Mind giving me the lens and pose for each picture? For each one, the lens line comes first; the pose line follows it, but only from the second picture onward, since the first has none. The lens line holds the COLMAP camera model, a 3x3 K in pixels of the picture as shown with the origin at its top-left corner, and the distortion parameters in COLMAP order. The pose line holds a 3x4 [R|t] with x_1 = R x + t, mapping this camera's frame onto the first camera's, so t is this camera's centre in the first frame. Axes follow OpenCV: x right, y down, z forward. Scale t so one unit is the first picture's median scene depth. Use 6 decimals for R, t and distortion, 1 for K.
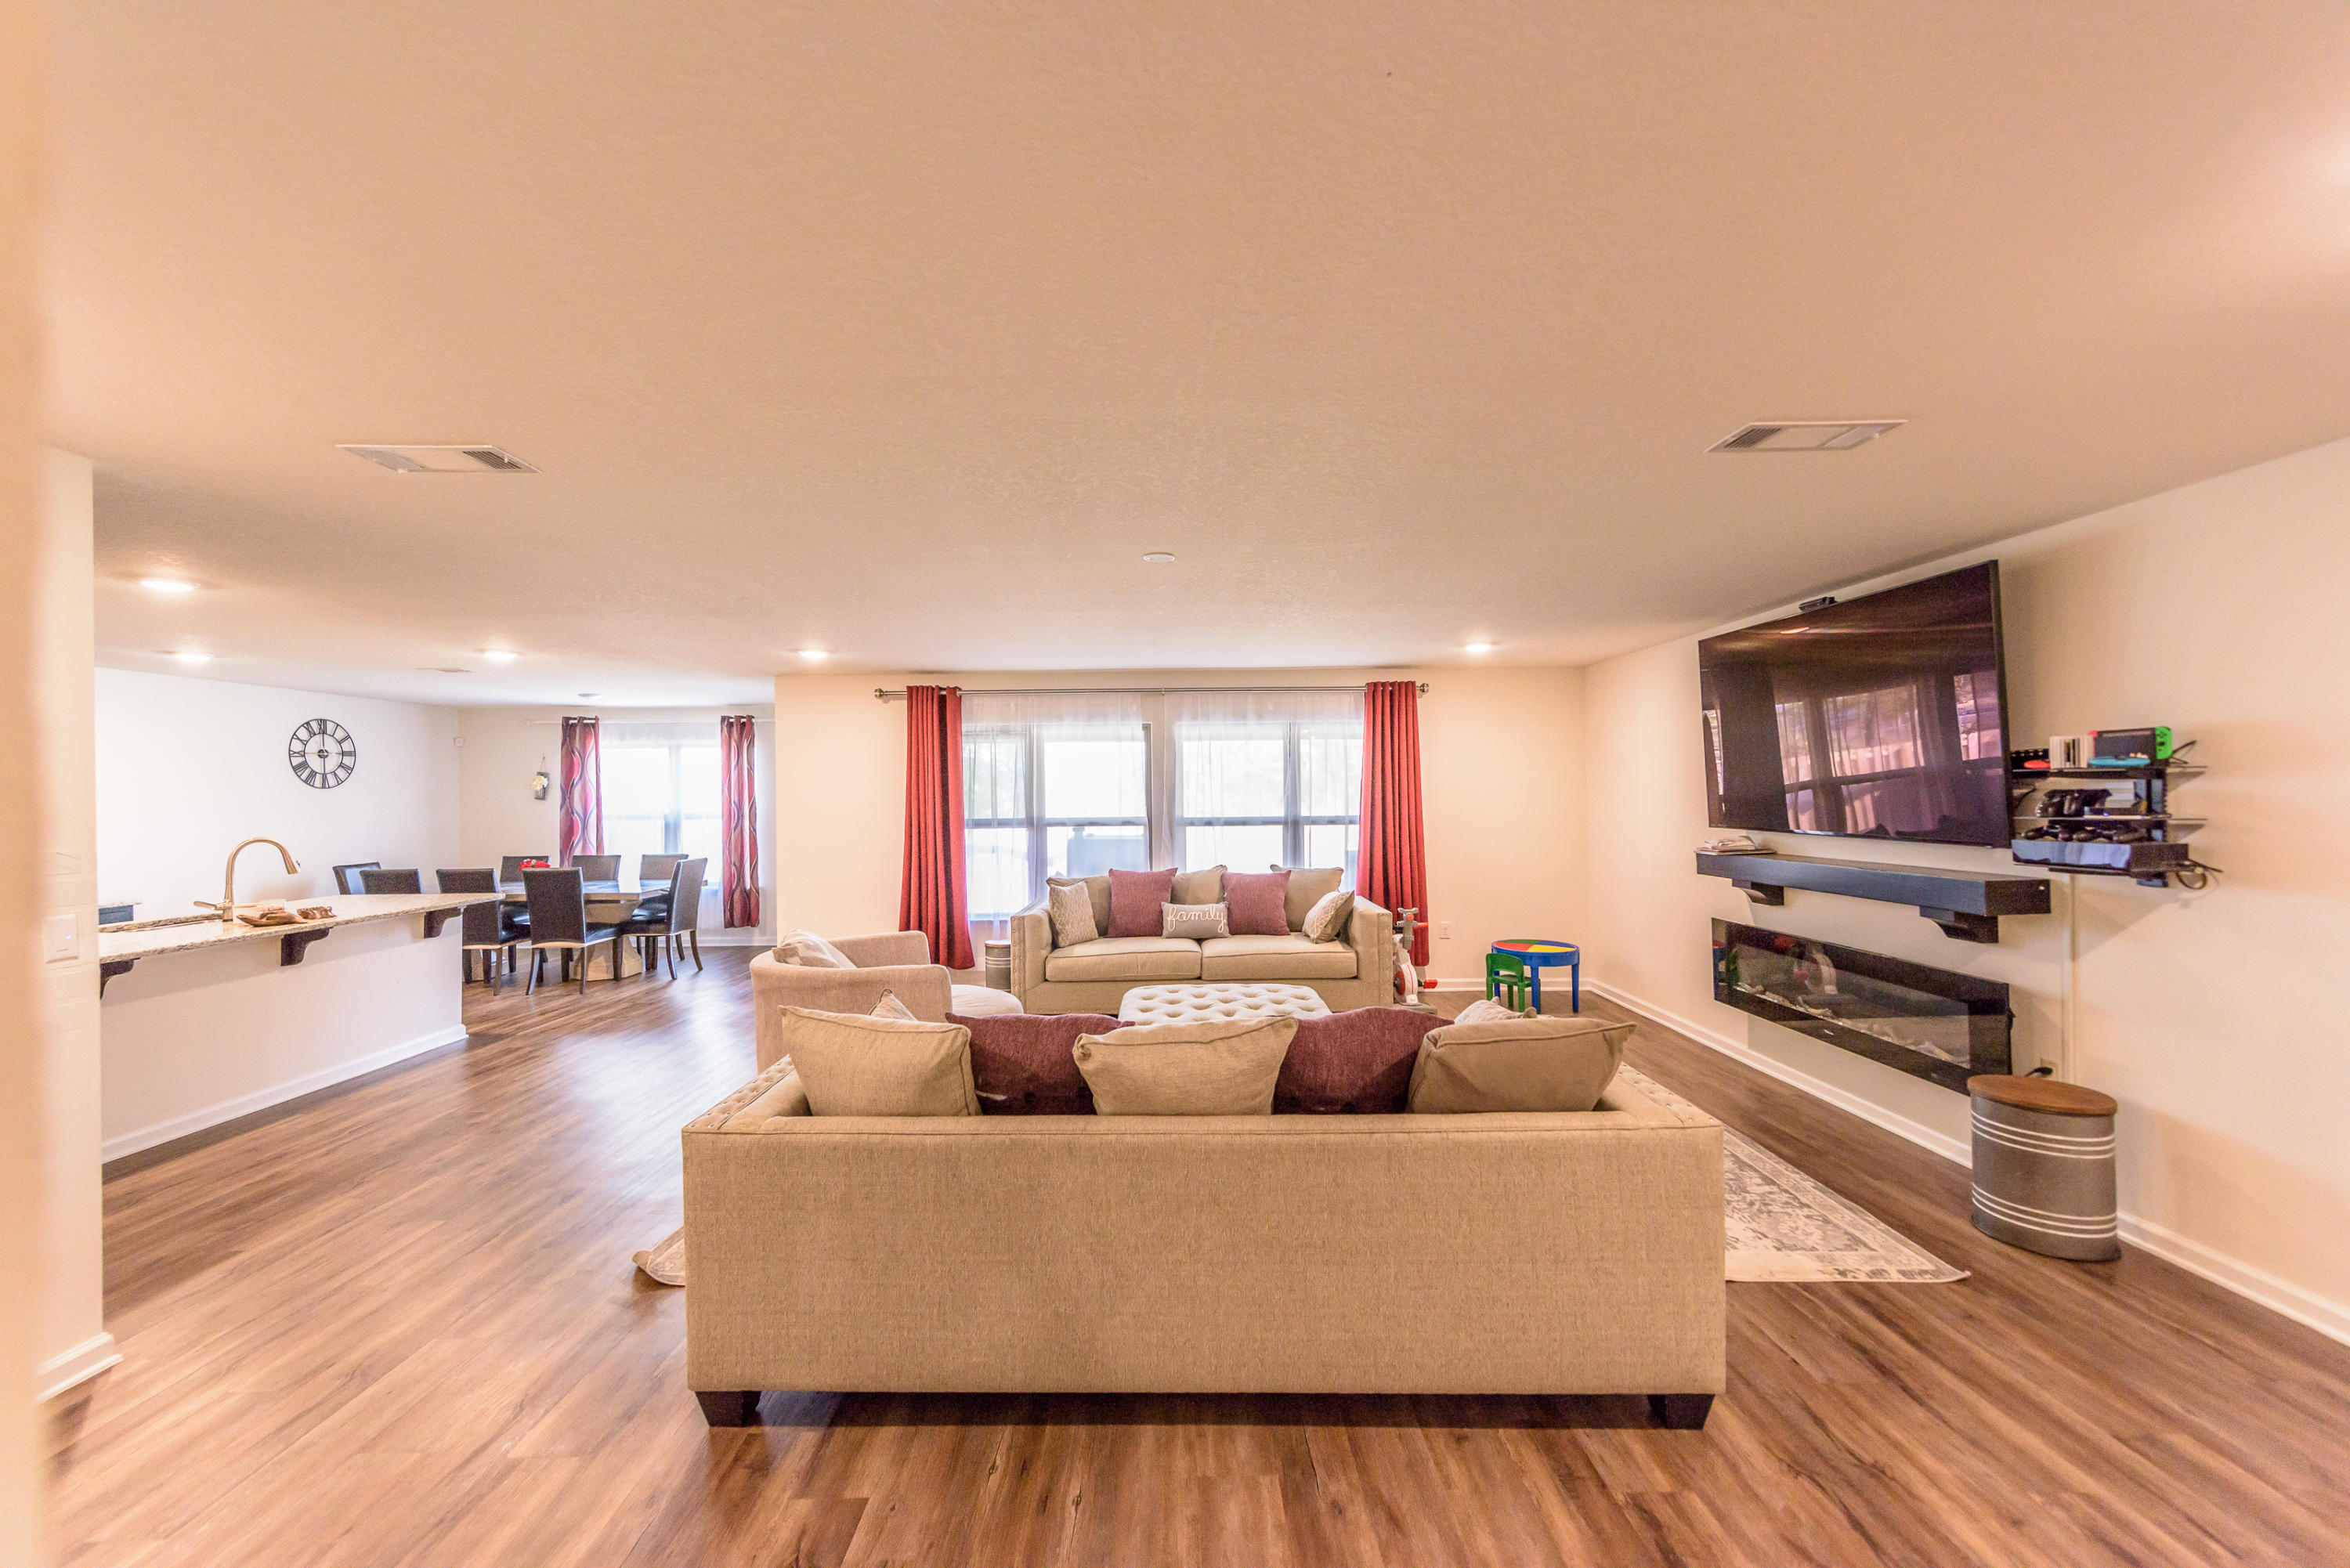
lens RADIAL K [[936.6, 0, 1161.4], [0, 936.6, 791.3], [0, 0, 1]] dist [0.014647, -0.002841]
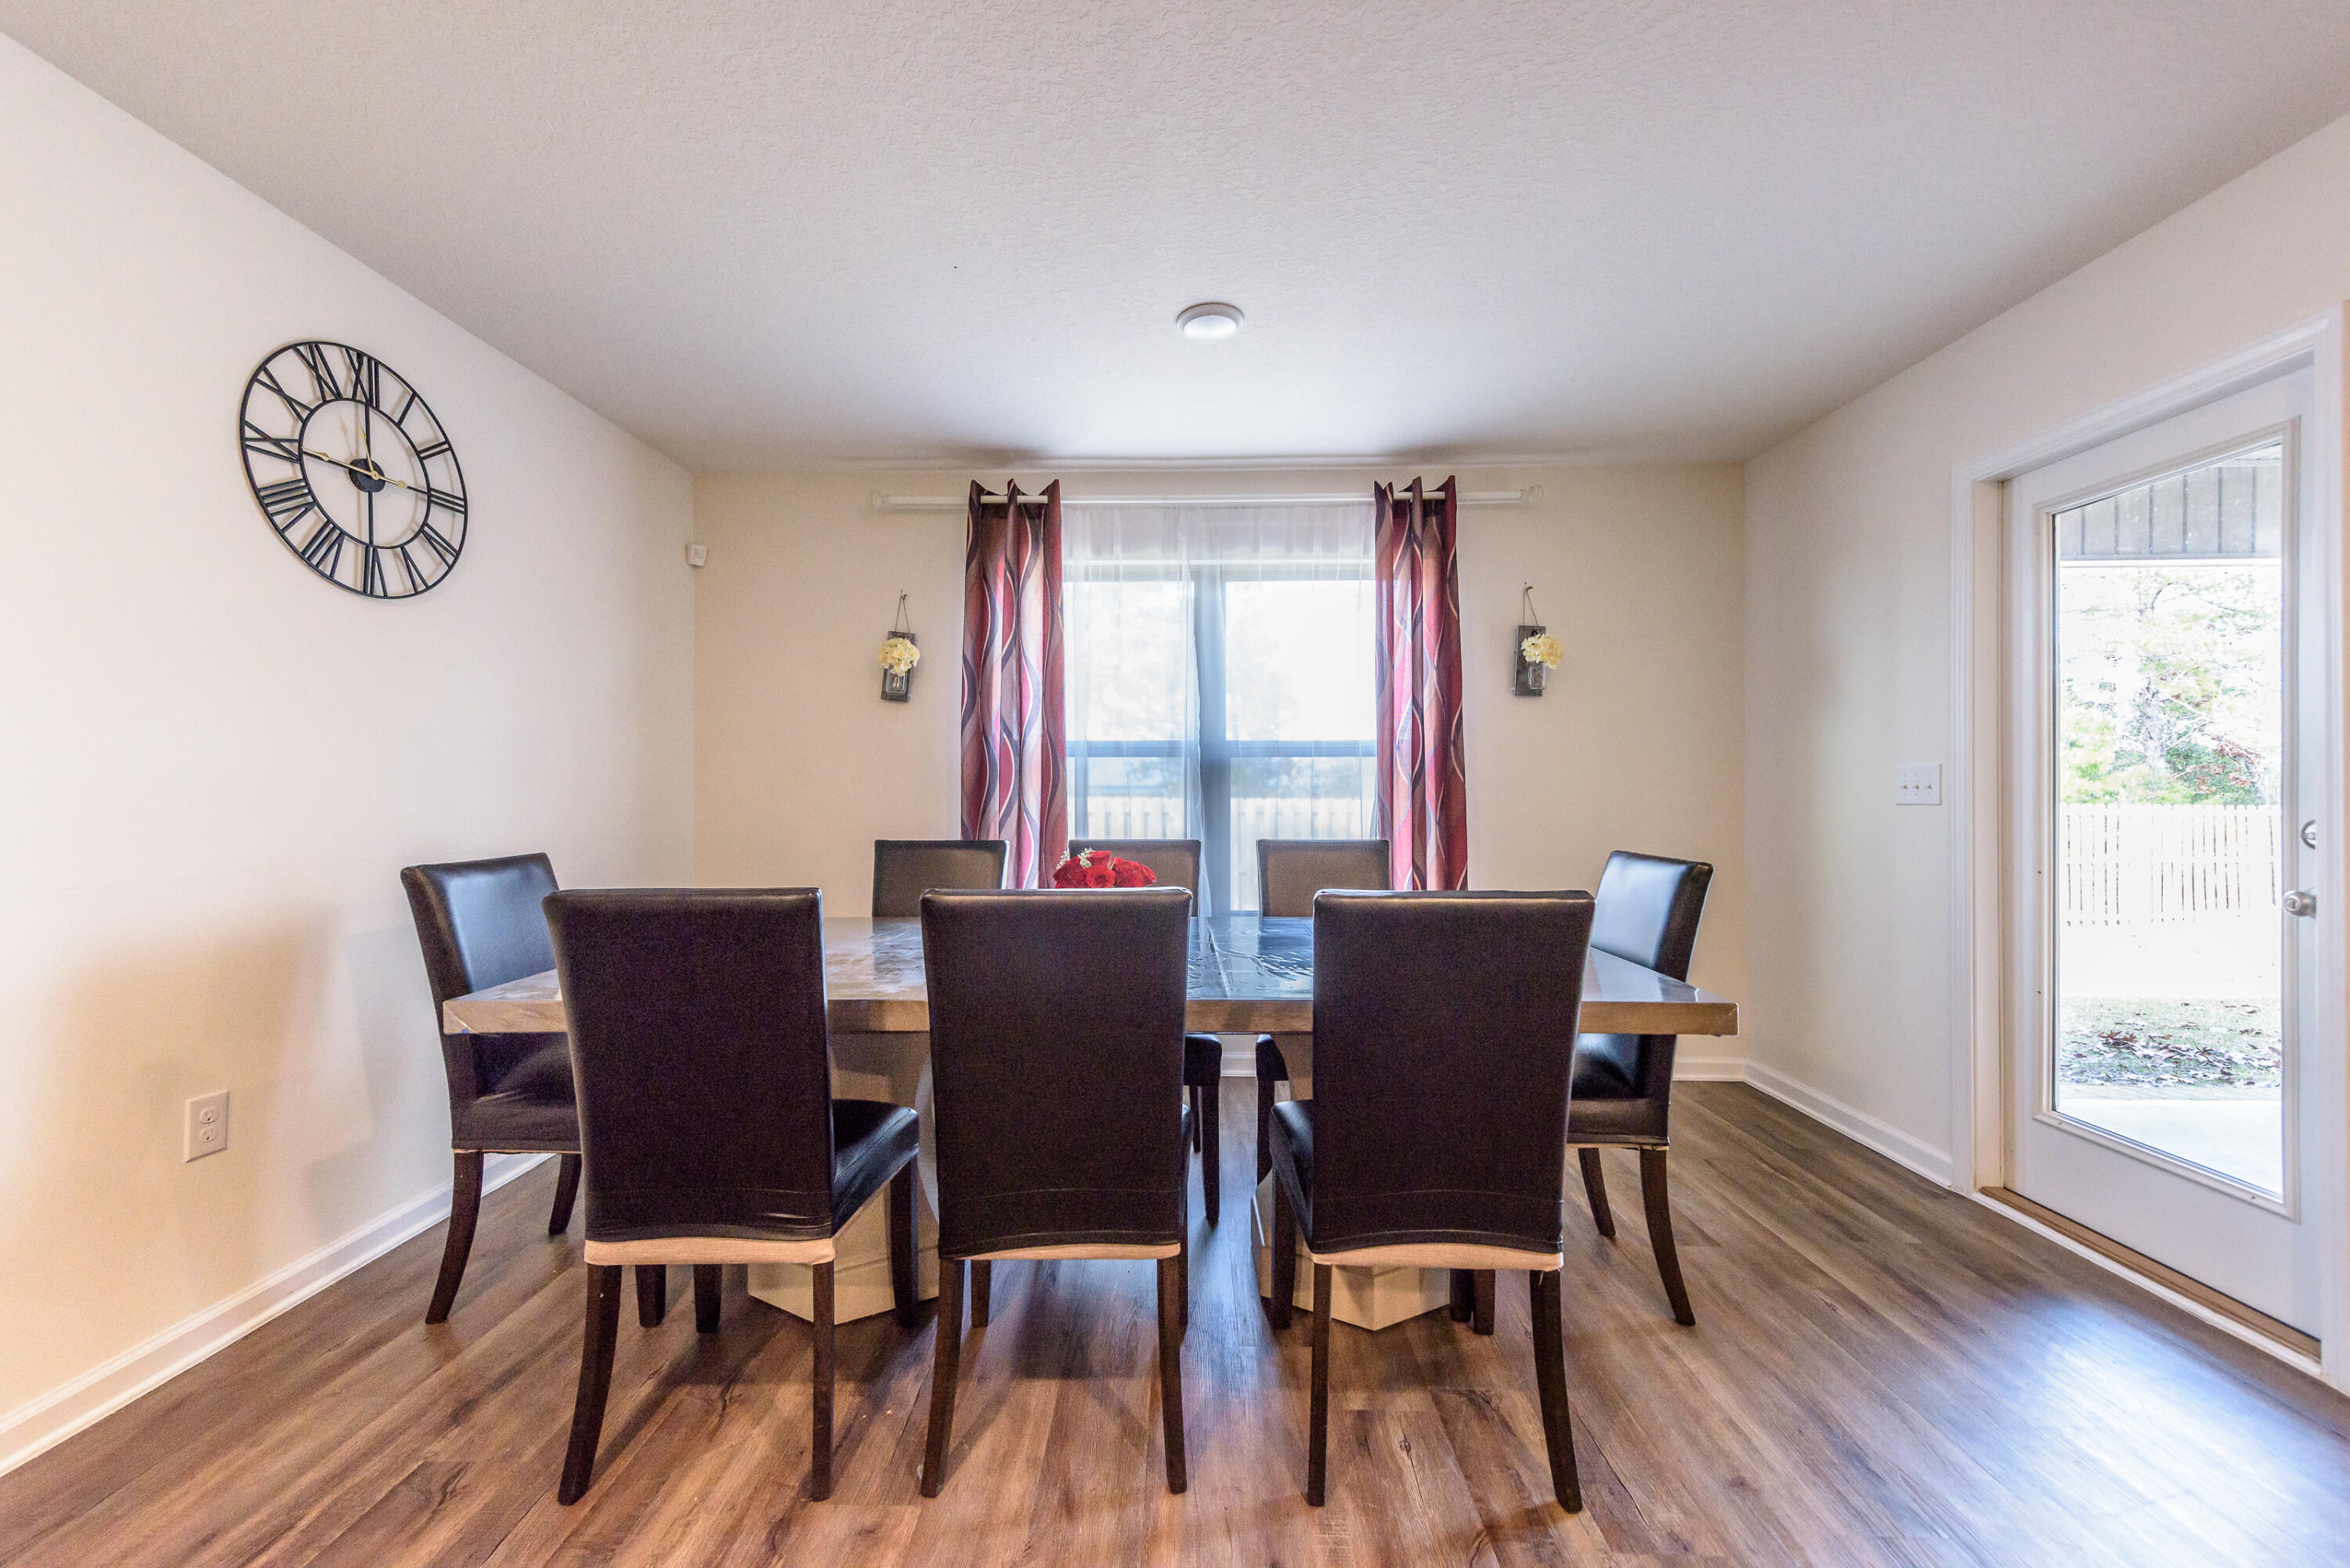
lens RADIAL K [[936.6, 0, 1158.7], [0, 936.6, 788.2], [0, 0, 1]] dist [0.014647, -0.002841]
pose [[0.999887, 0.008119, -0.012632, -0.756805], [-0.008170, 0.999959, -0.003946, 0.063784], [0.012599, 0.004049, 0.999912, 0.845033]]
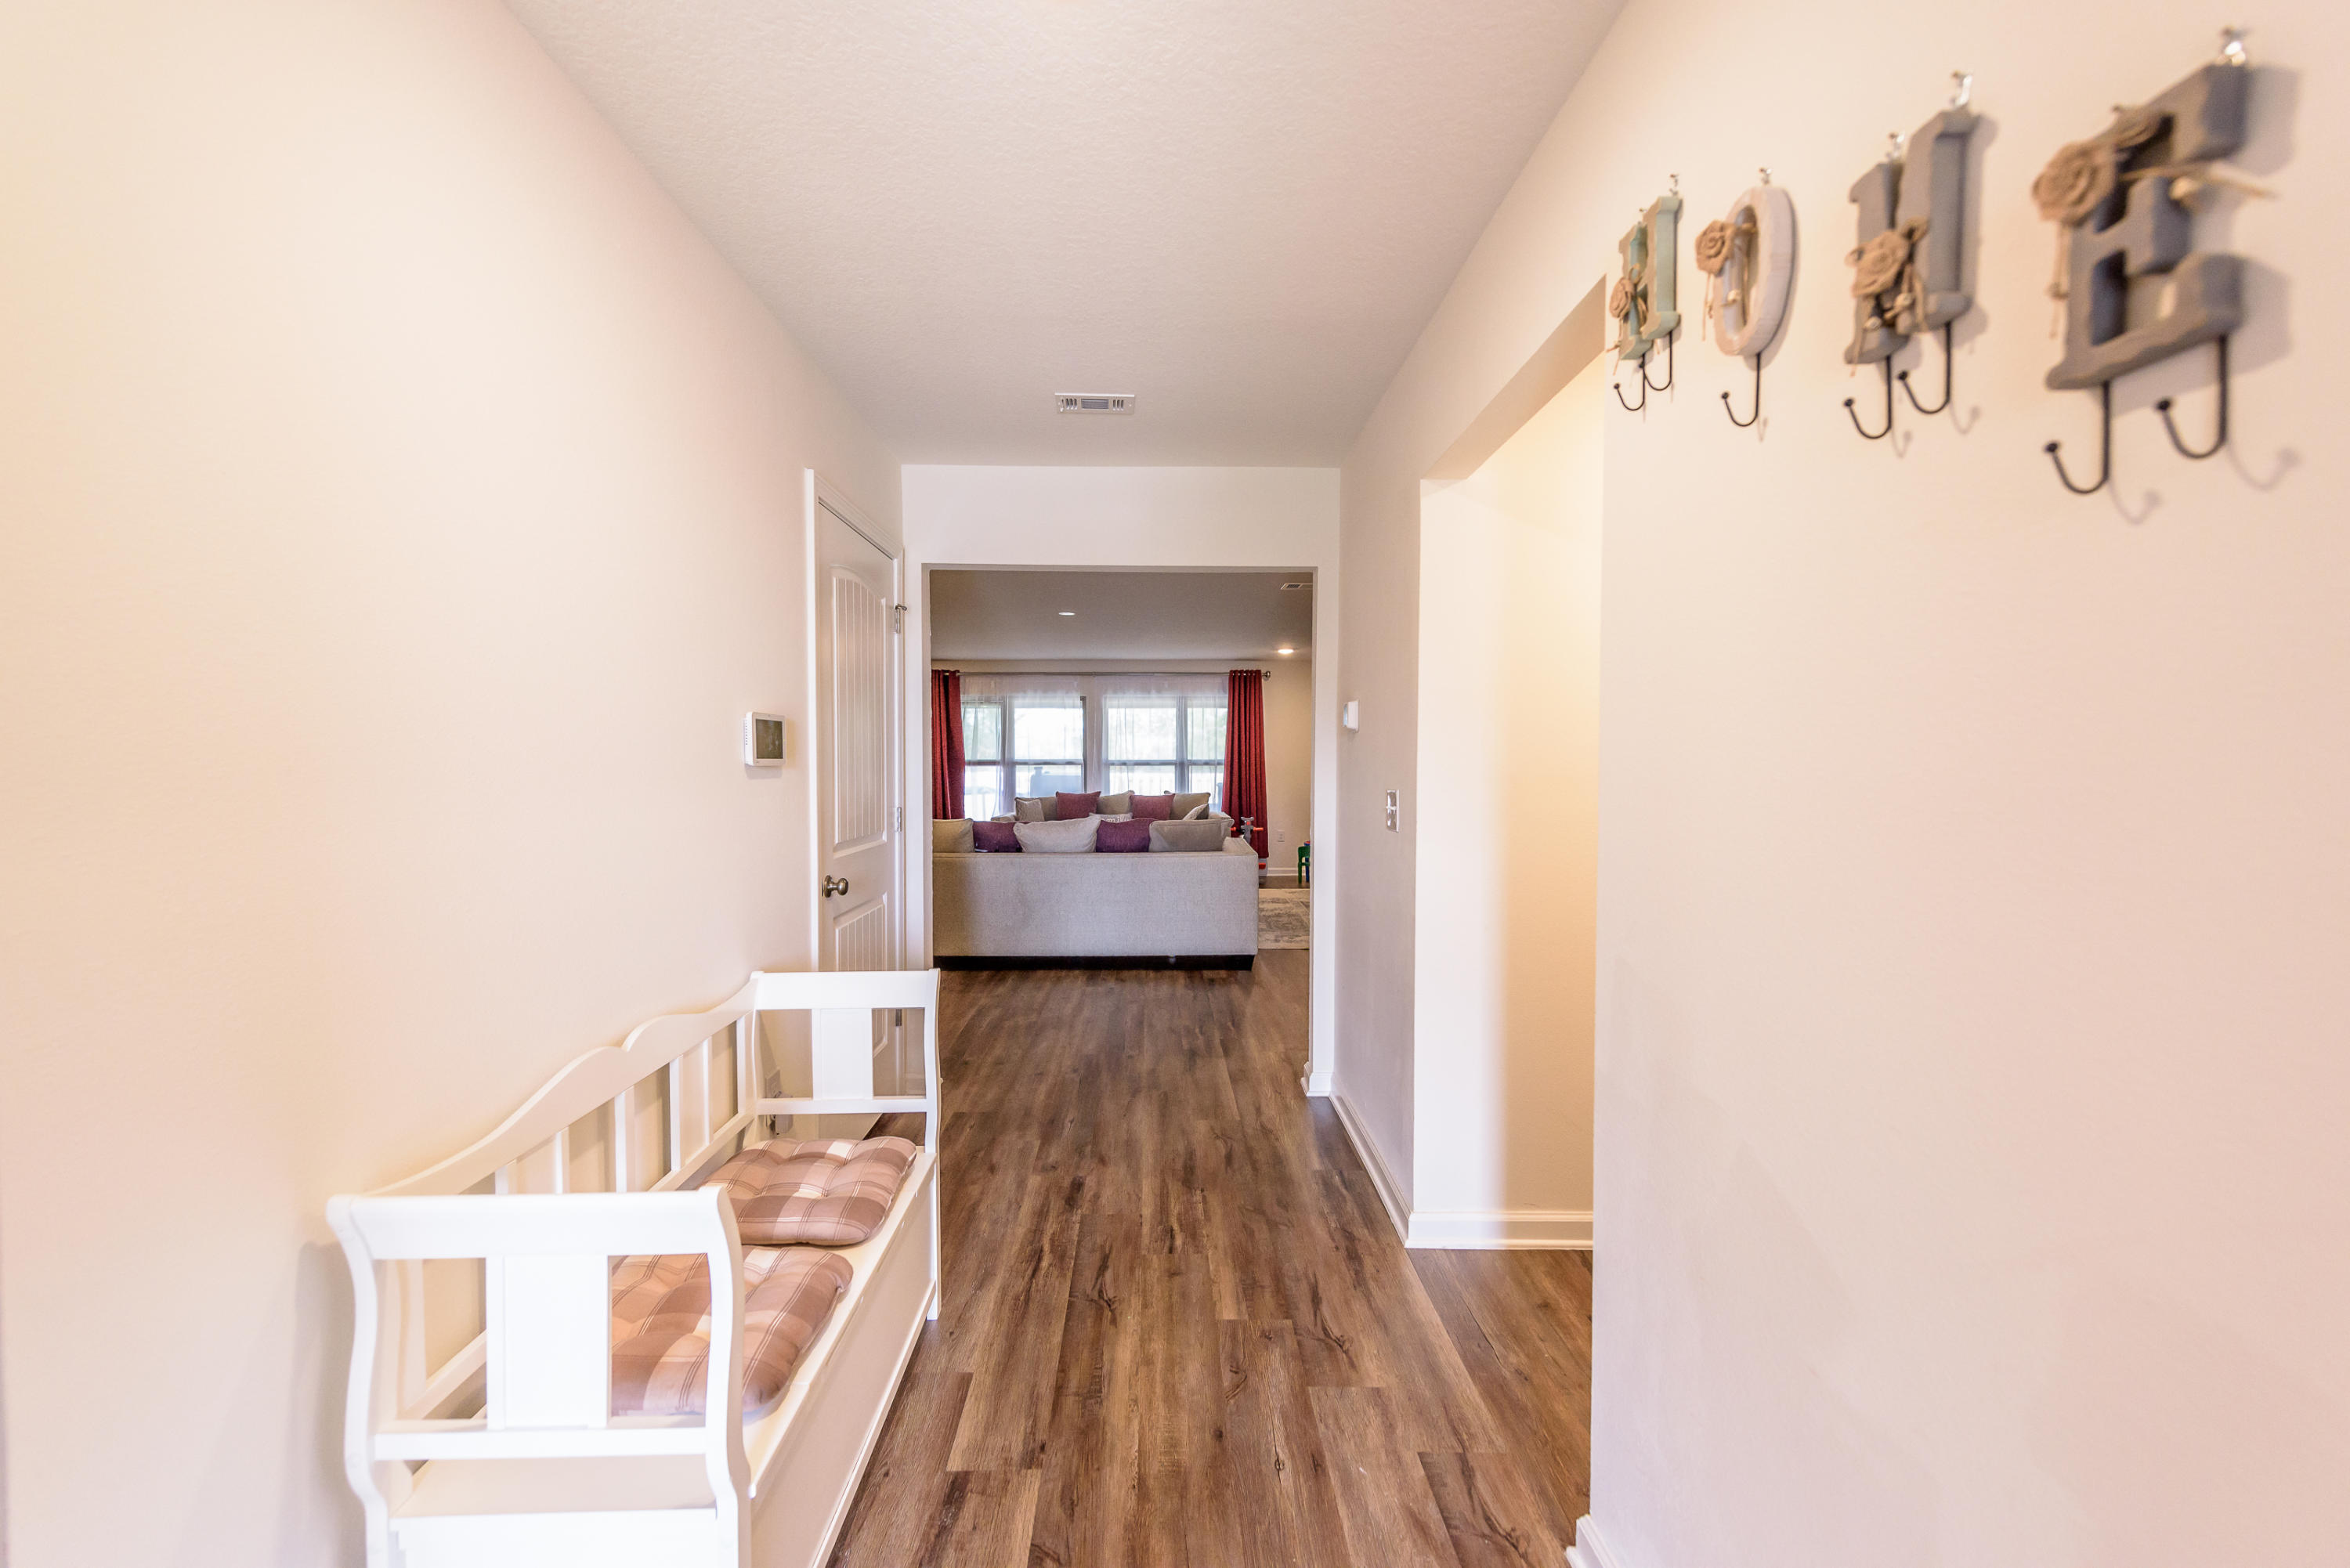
lens RADIAL K [[936.6, 0, 1161.3], [0, 936.6, 791.8], [0, 0, 1]] dist [0.014647, -0.002841]
pose [[0.999815, 0.008501, 0.017256, 0.085925], [-0.009059, 0.999431, 0.032499, 0.030627], [-0.016970, -0.032649, 0.999323, -0.510189]]
